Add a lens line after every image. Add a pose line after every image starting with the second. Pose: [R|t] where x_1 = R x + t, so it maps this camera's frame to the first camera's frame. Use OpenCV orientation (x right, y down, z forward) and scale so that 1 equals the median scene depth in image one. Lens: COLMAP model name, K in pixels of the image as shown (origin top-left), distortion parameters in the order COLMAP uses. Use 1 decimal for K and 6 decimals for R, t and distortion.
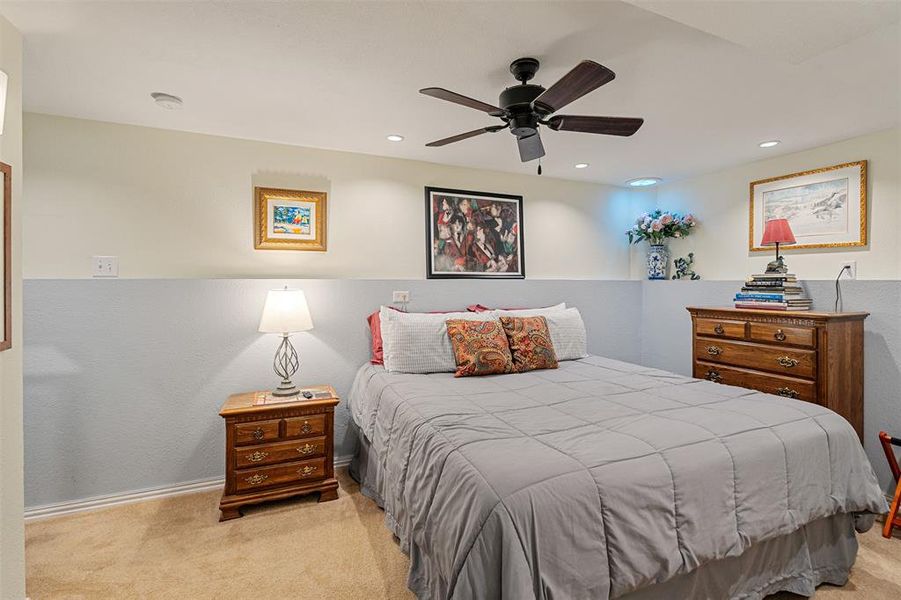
lens RADIAL K [[425.2, 0, 447.6], [0, 425.2, 283.4], [0, 0, 1]] dist [0.000209, 0.000083]
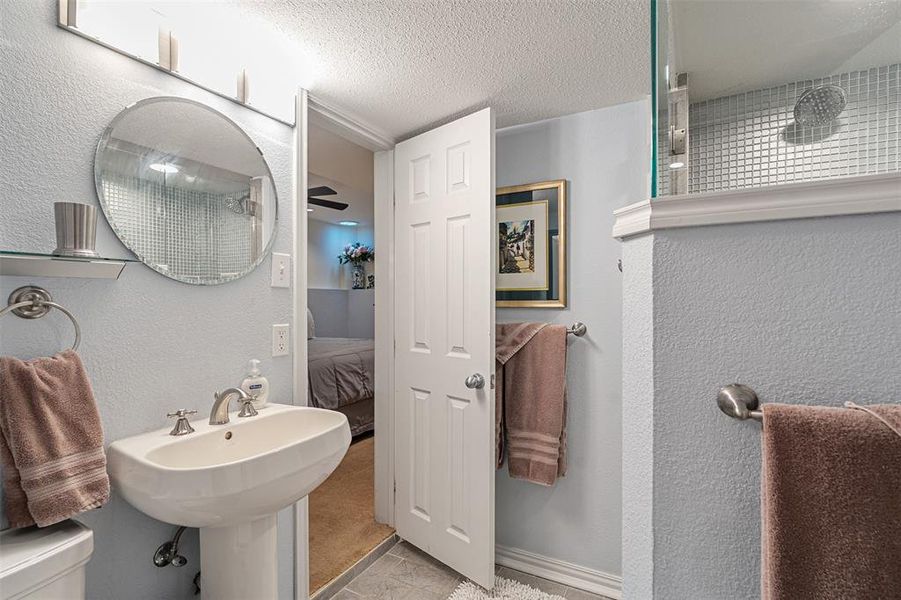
lens RADIAL K [[451.3, 0, 450.5], [0, 451.3, 300.0], [0, 0, 1]] dist [-0.003218, 0.000276]
pose [[0.794923, -0.007885, 0.606660, -0.224034], [0.012813, 0.999911, -0.003793, 0.041993], [-0.606576, 0.010789, 0.794953, -0.486768]]
